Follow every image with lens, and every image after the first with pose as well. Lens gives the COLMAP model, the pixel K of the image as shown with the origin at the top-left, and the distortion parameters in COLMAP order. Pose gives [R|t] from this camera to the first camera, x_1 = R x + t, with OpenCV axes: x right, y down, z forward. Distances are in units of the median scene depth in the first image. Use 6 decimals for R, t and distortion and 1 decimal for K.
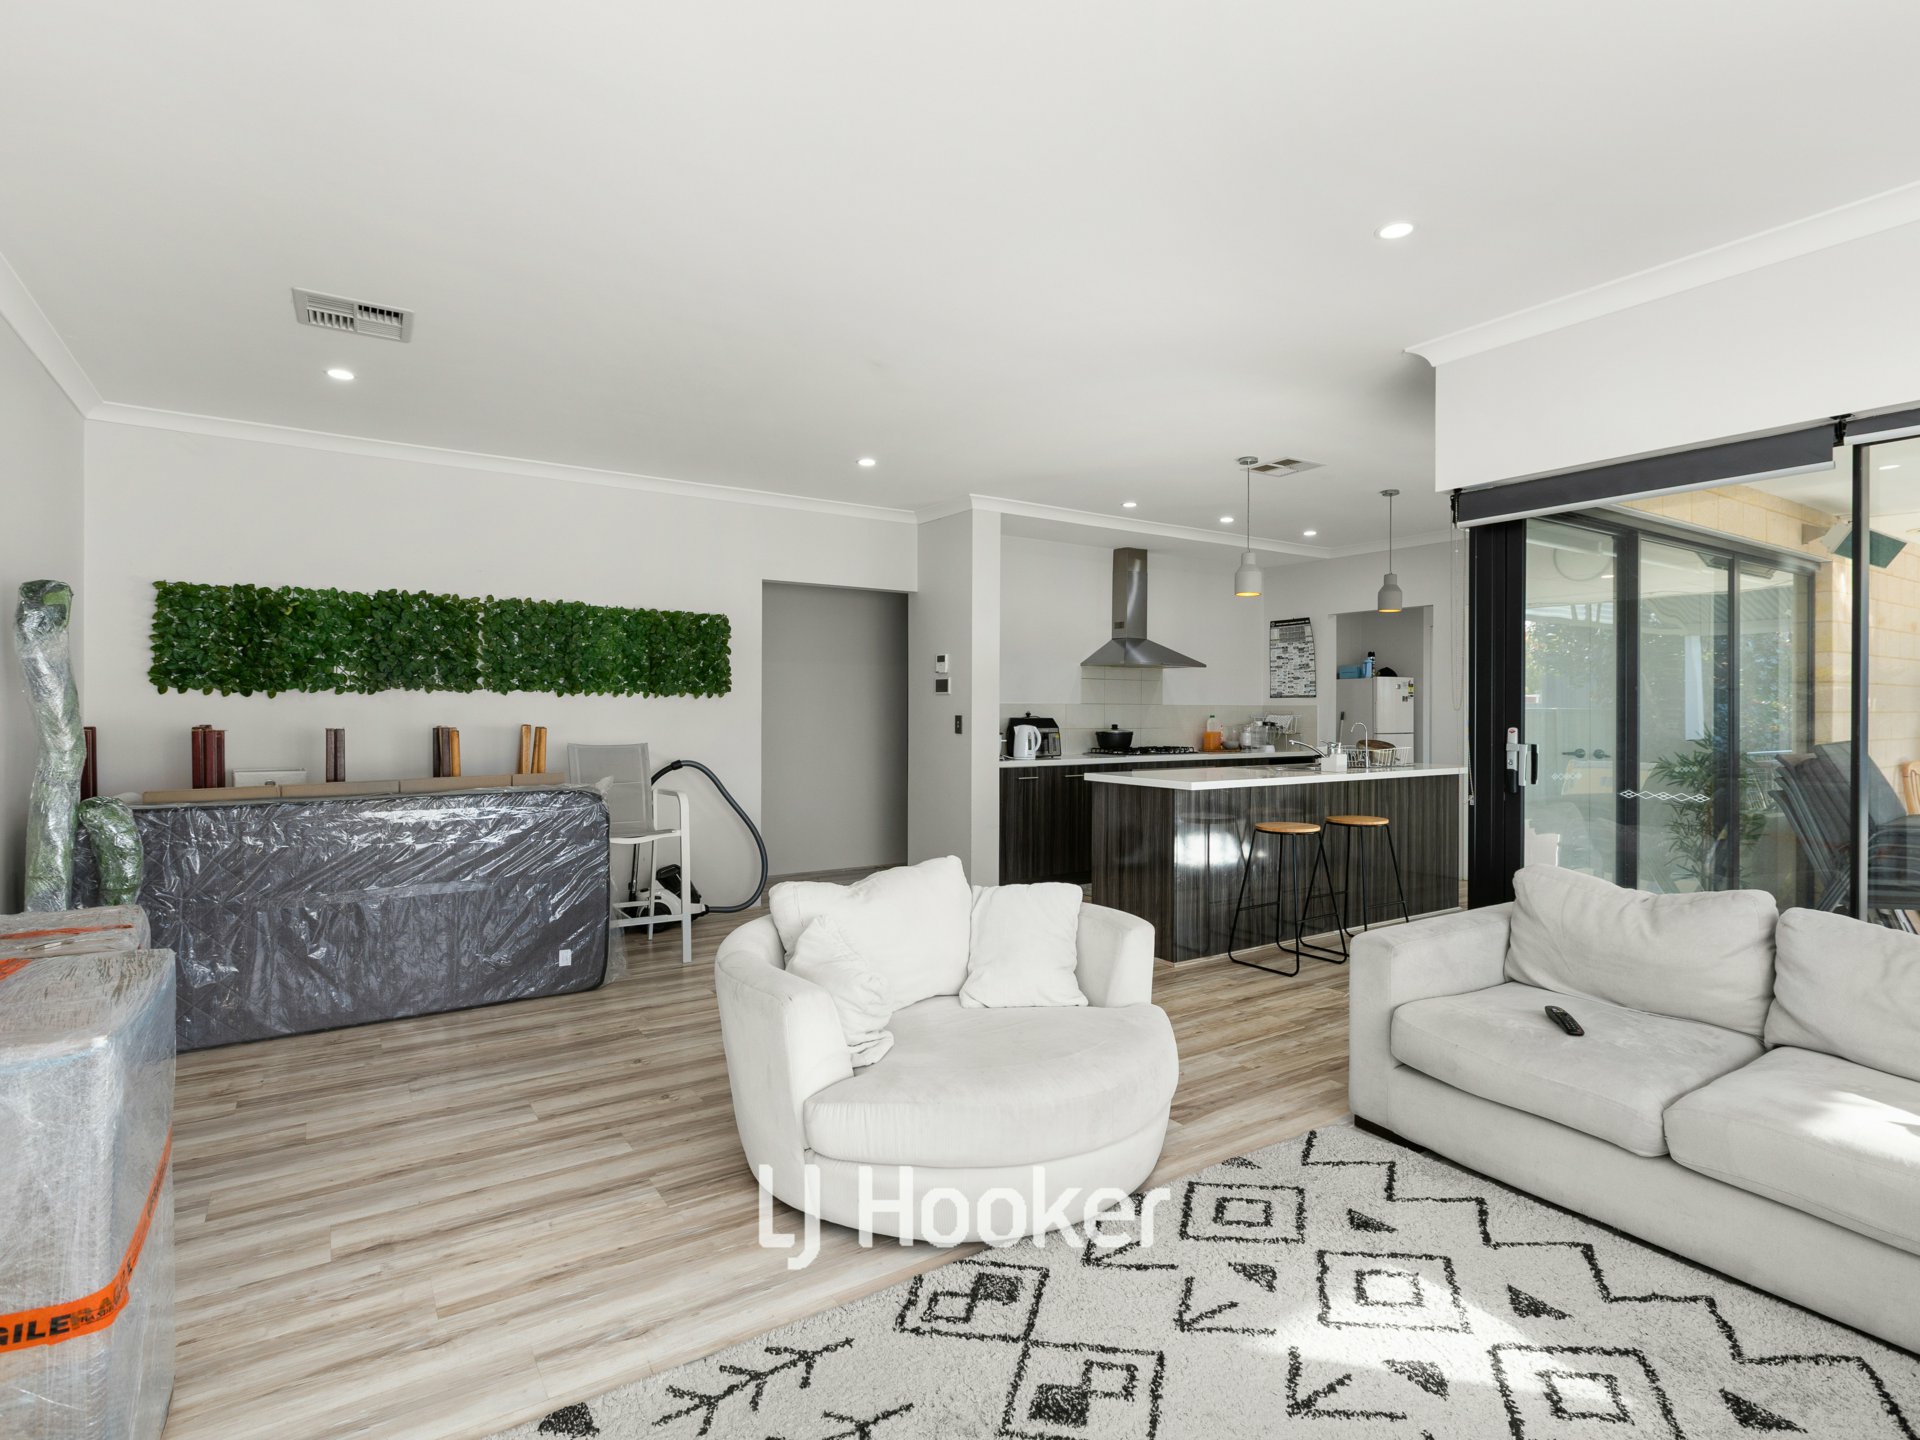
lens RADIAL K [[968.9, 0, 979.8], [0, 968.9, 707.3], [0, 0, 1]] dist [0.016671, 0.001011]
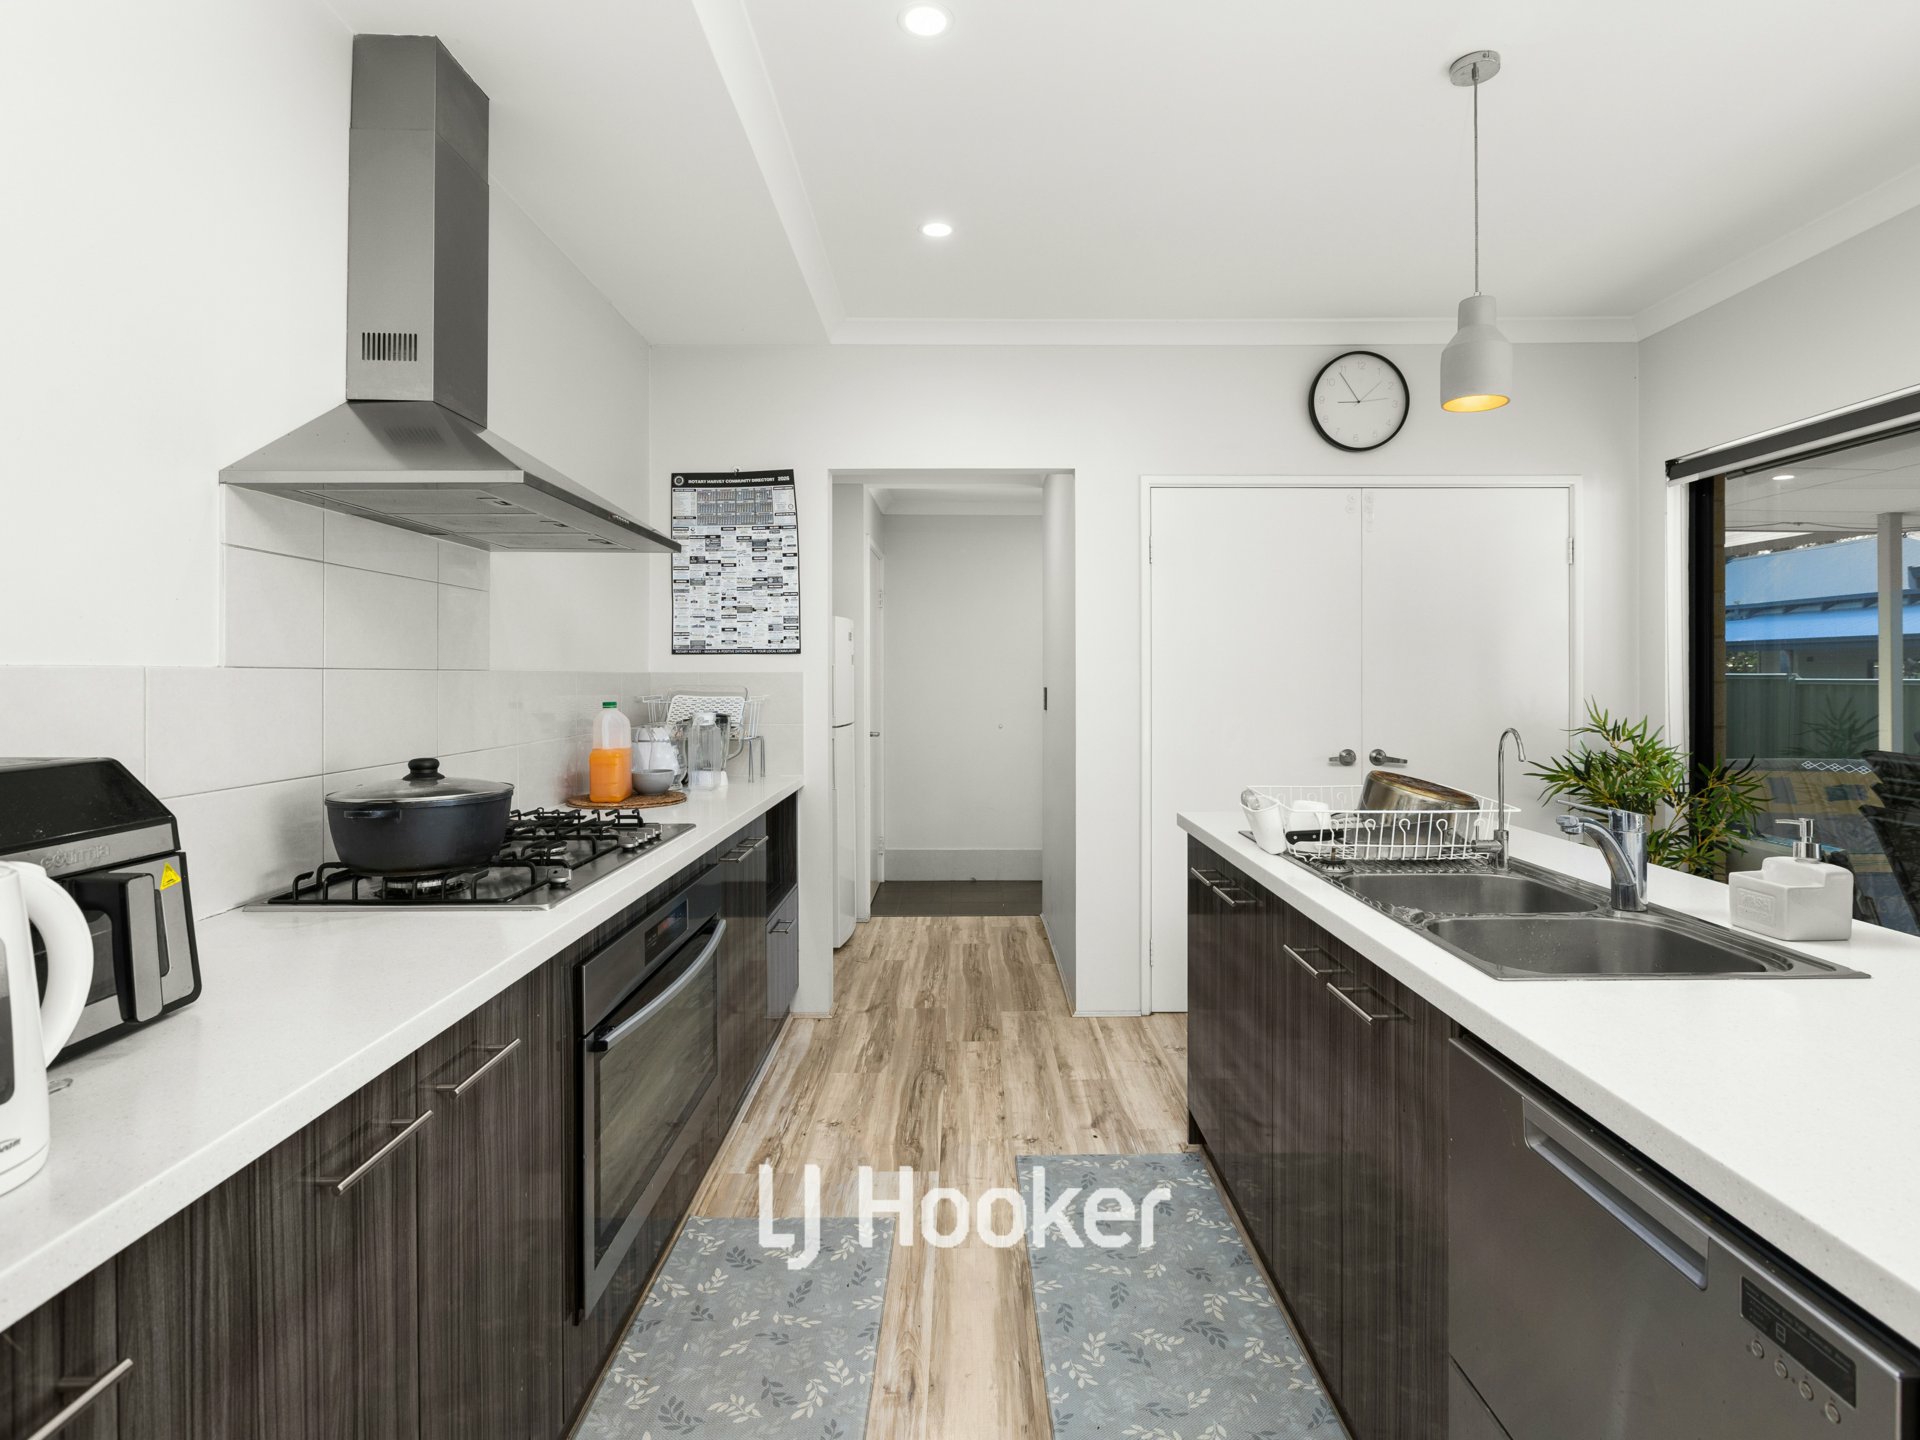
lens RADIAL K [[994.1, 0, 965.3], [0, 994.1, 675.3], [0, 0, 1]] dist [0.002918, 0.000258]
pose [[0.558679, -0.007788, 0.829347, 0.013328], [0.006273, 0.999967, 0.005164, -0.002439], [-0.829360, 0.002317, 0.558710, 0.682099]]
